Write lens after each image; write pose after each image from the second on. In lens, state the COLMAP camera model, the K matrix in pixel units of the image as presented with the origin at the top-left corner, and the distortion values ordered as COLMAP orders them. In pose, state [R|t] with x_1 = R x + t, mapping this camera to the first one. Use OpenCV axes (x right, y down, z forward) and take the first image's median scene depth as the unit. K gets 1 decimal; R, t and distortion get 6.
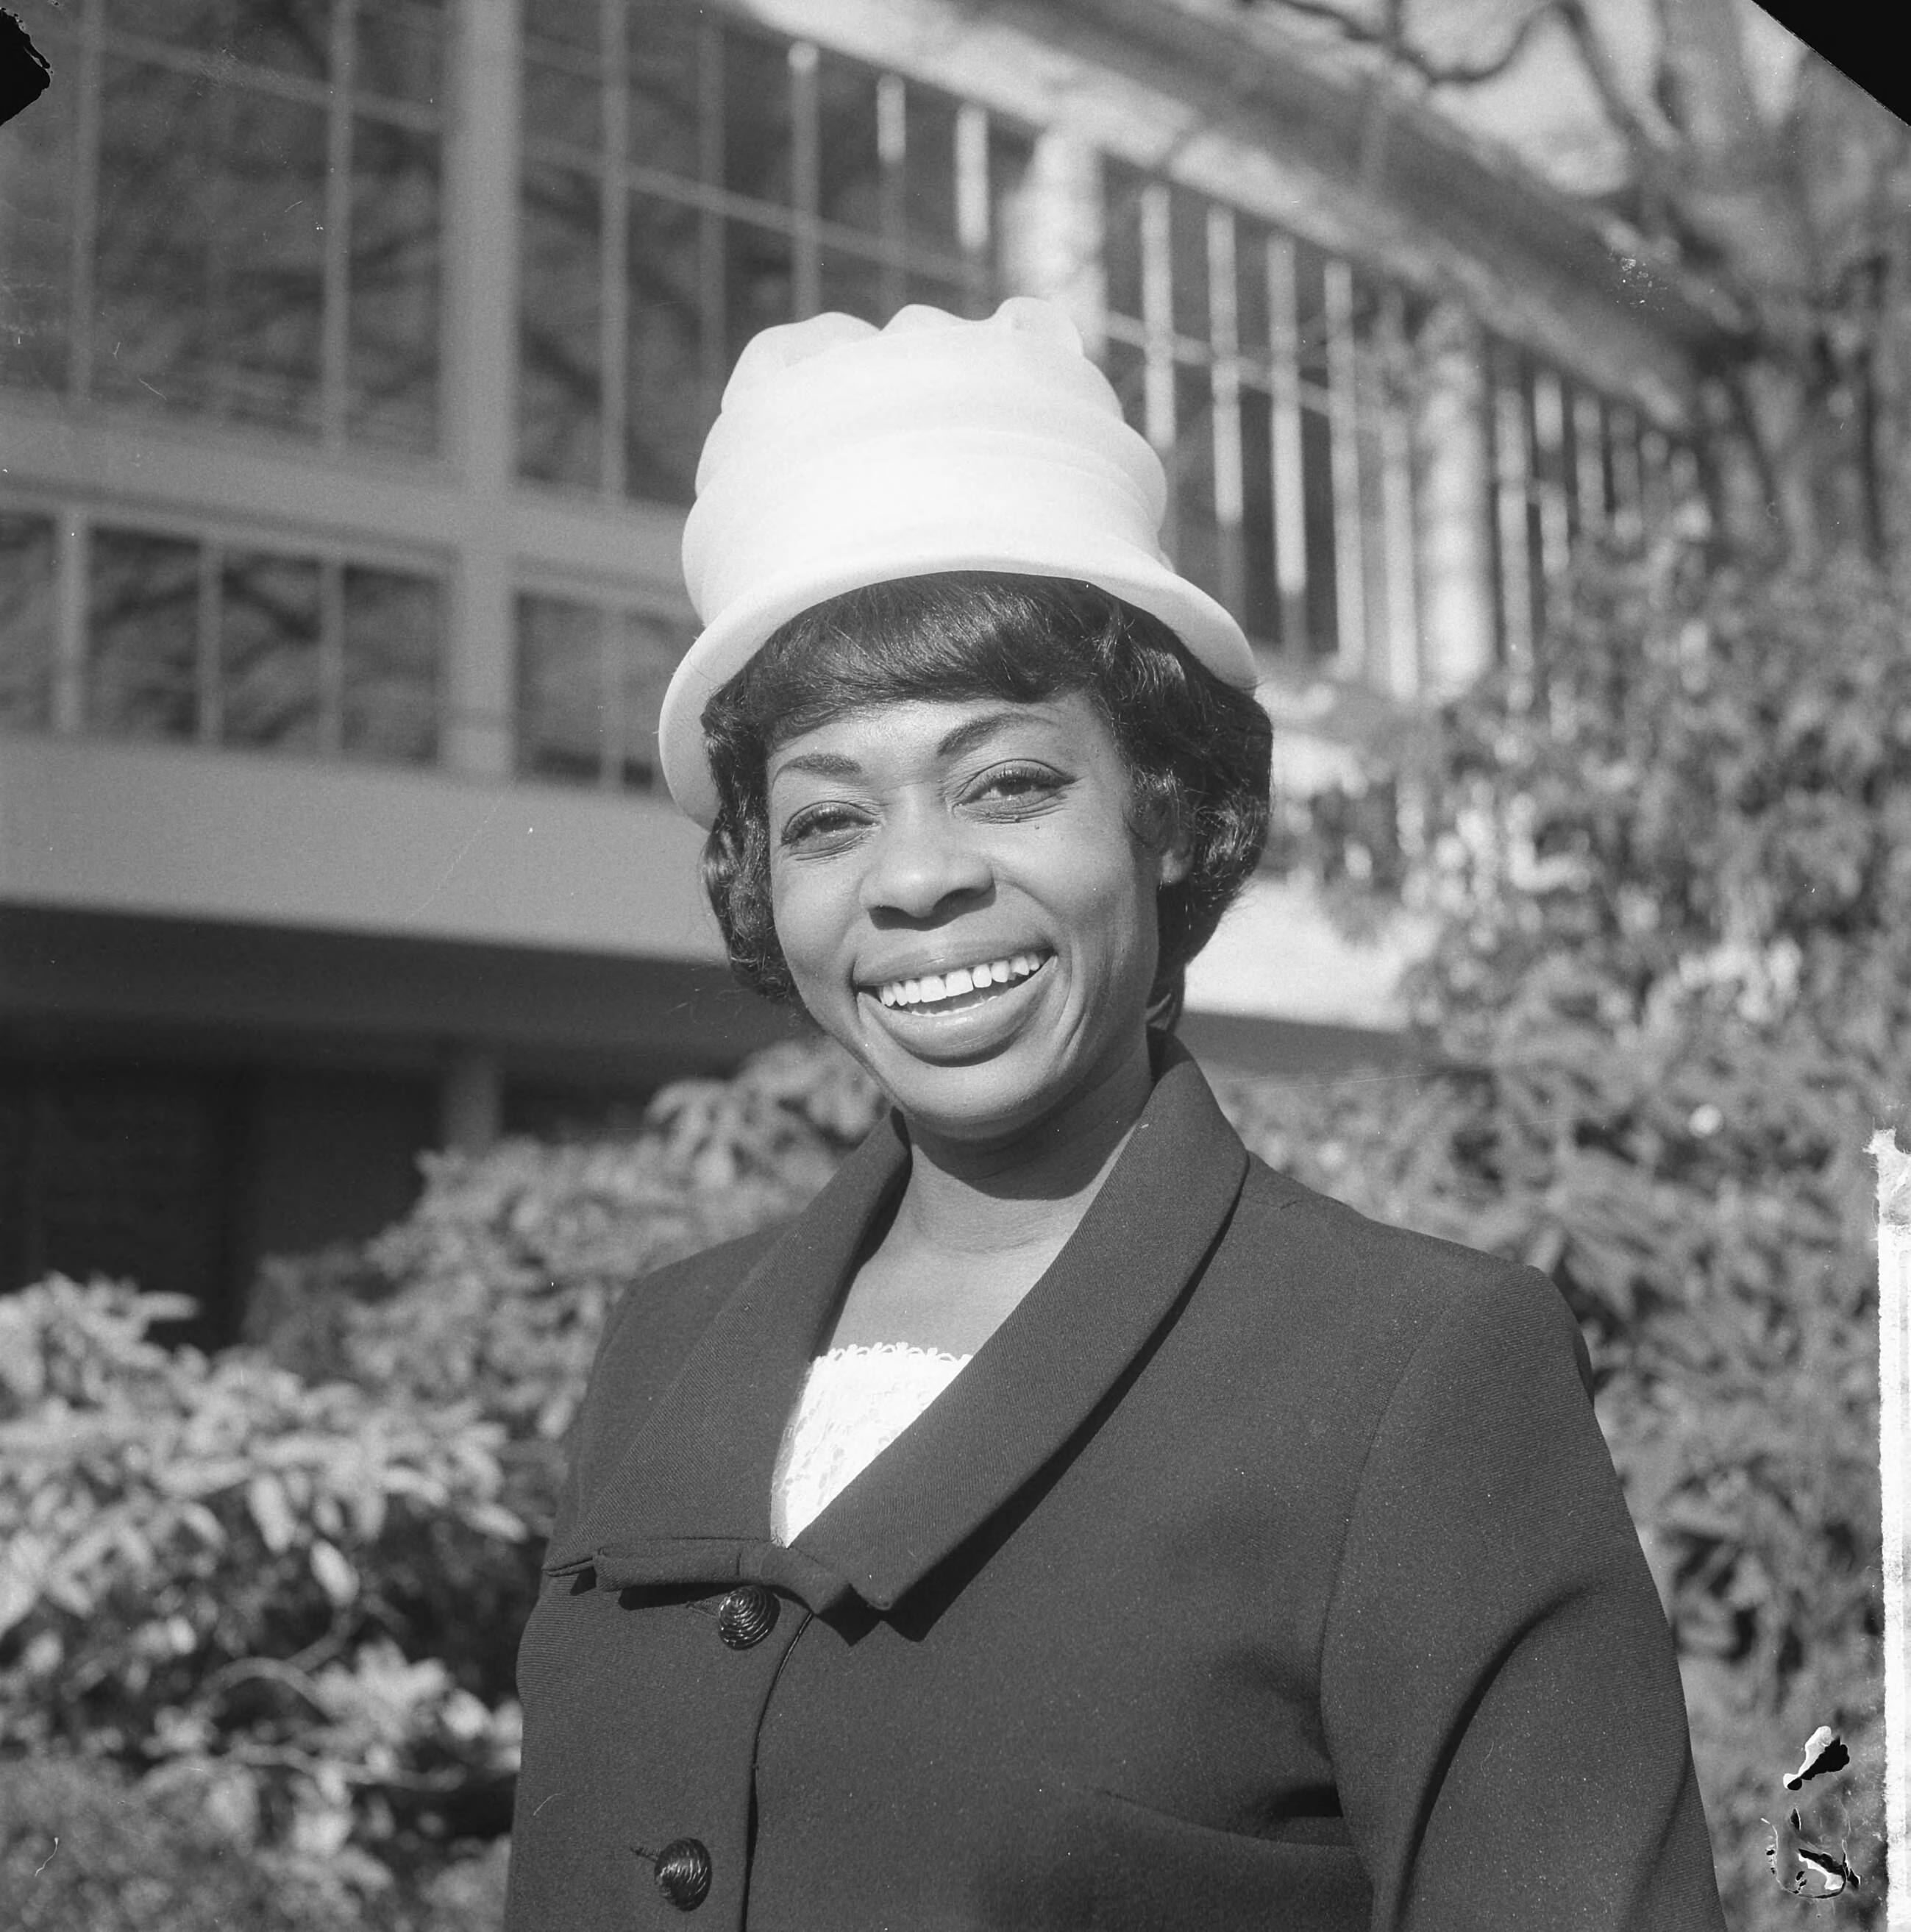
lens RADIAL K [[2869.2, 0, 925.6], [0, 2869.2, 1001.7], [0, 0, 1]] dist [0.017196, 0.038630]
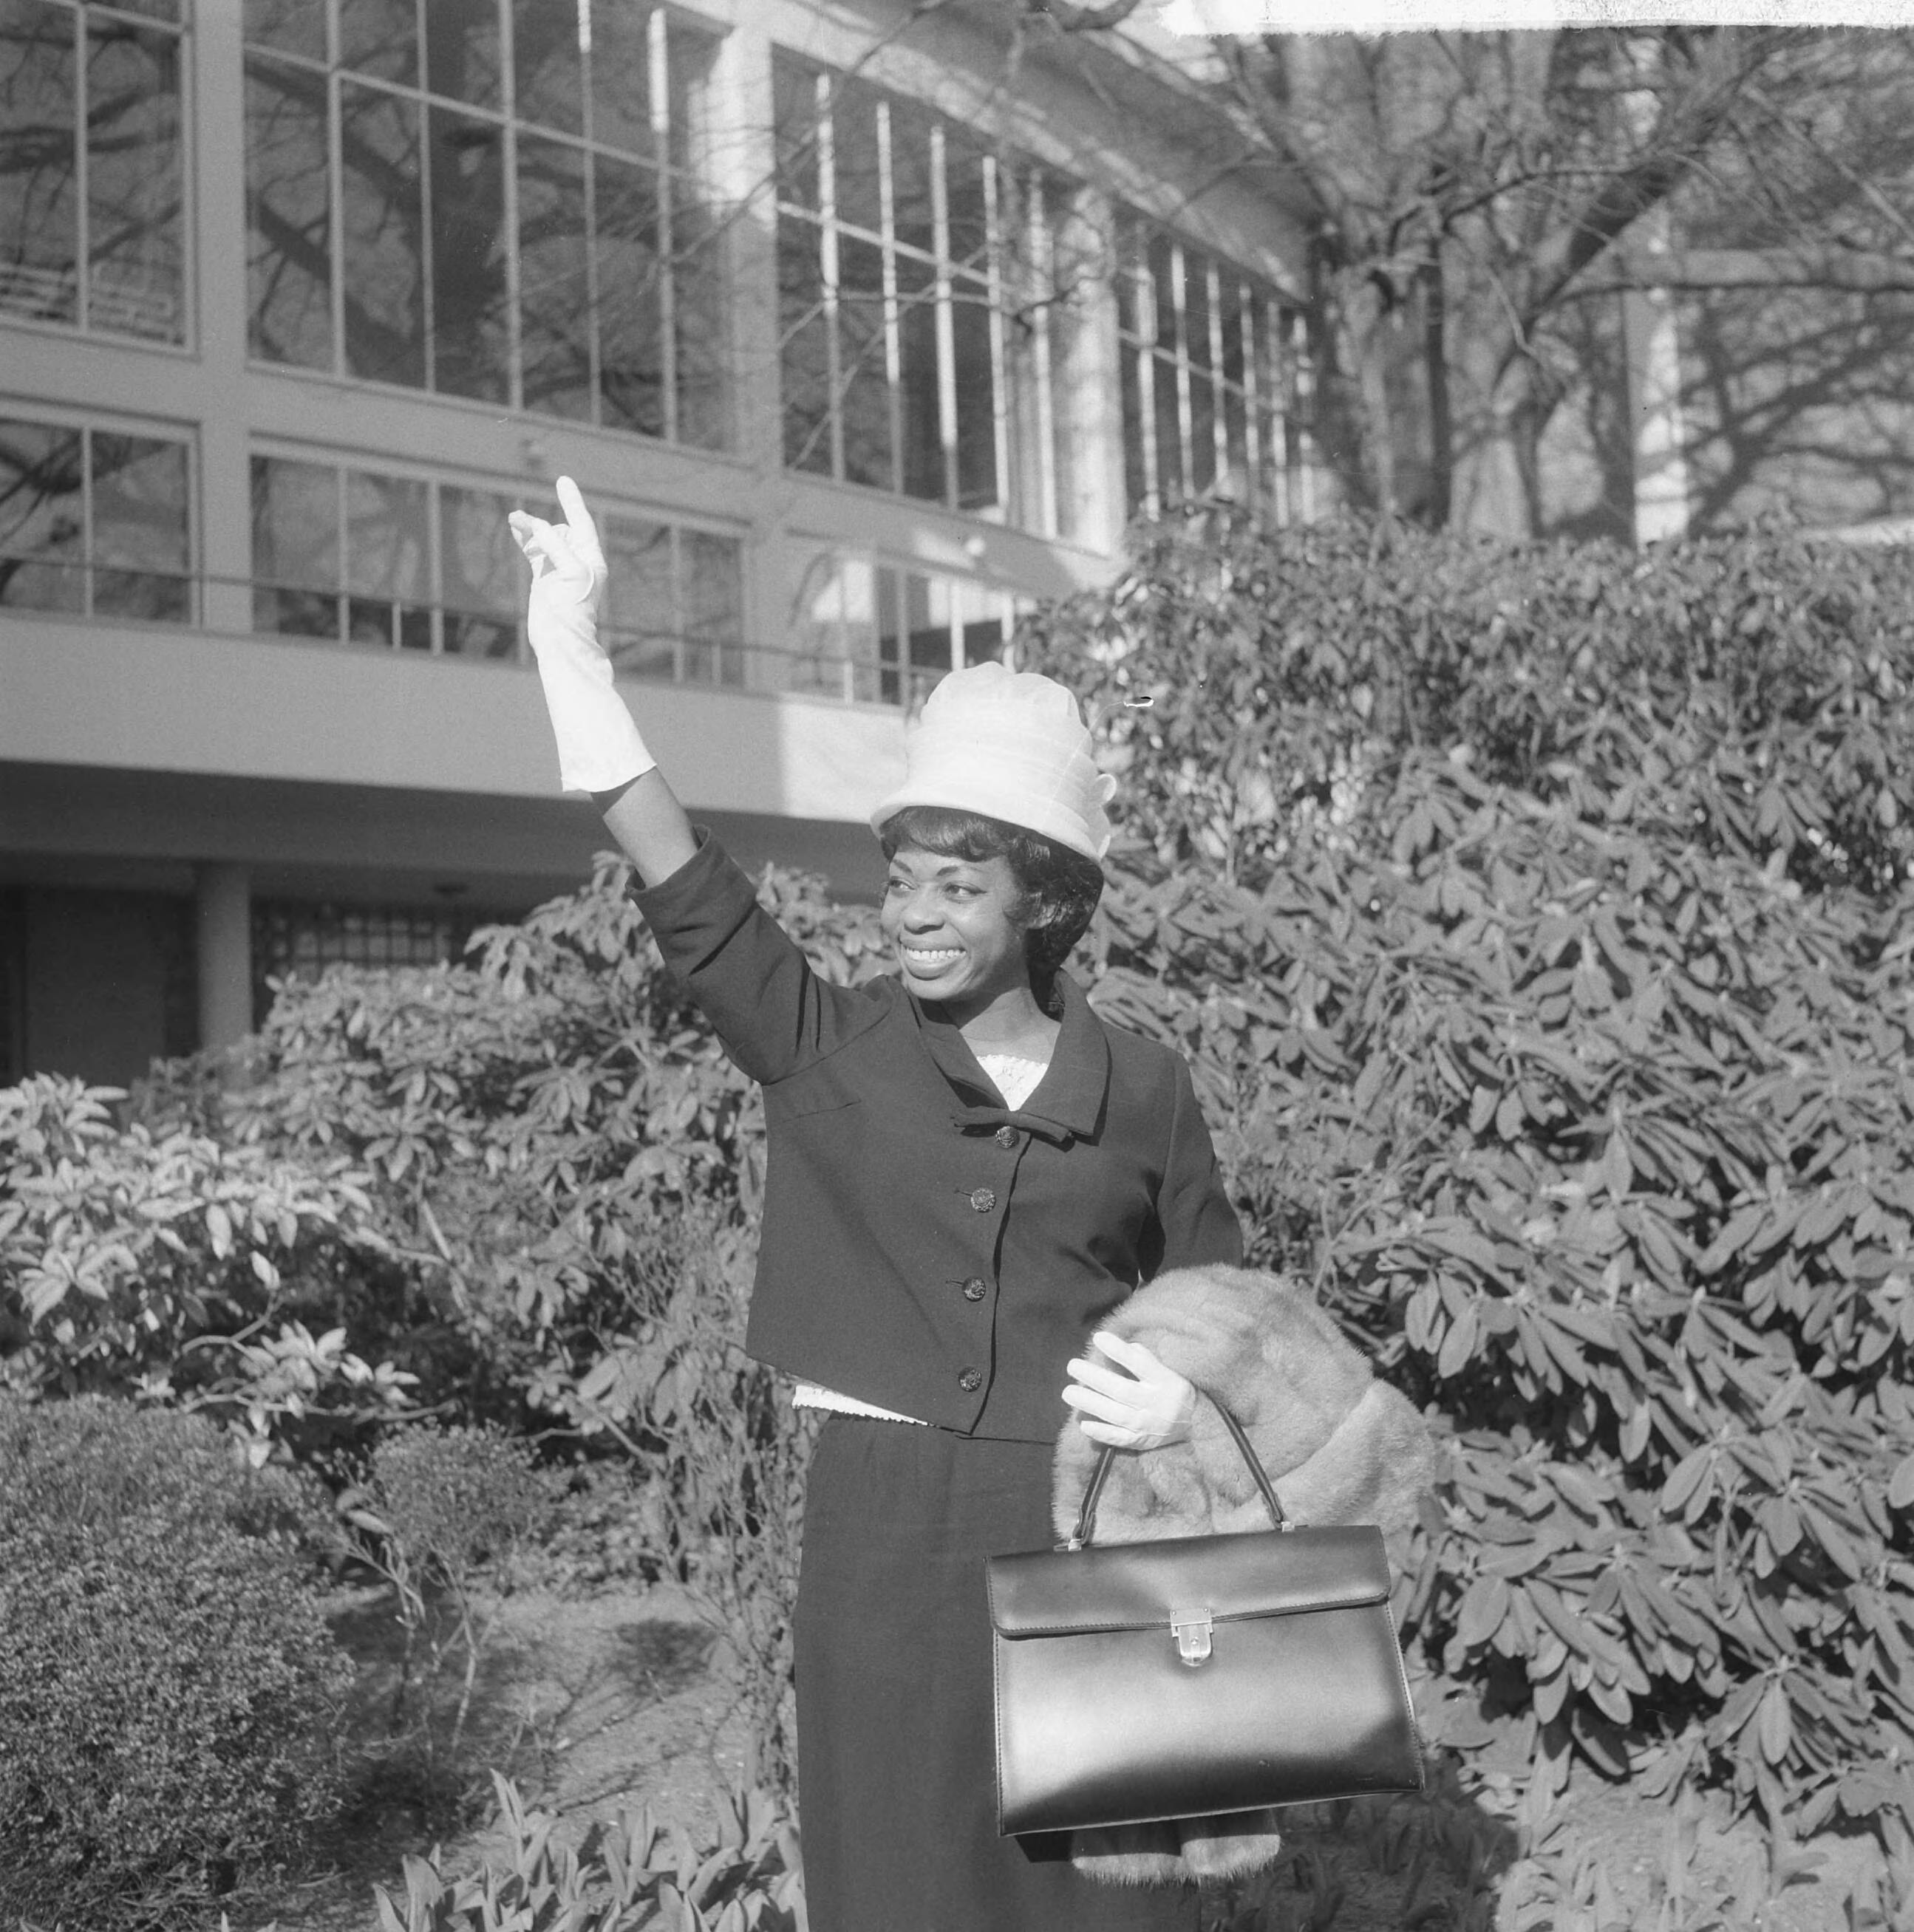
lens RADIAL K [[2869.9, 0, 927.1], [0, 2869.9, 1001.7], [0, 0, 1]] dist [0.017196, 0.038630]
pose [[0.993648, -0.017365, 0.111183, -0.032051], [0.009317, 0.997325, 0.072497, -0.036467], [-0.112144, -0.071000, 0.991152, -0.439452]]
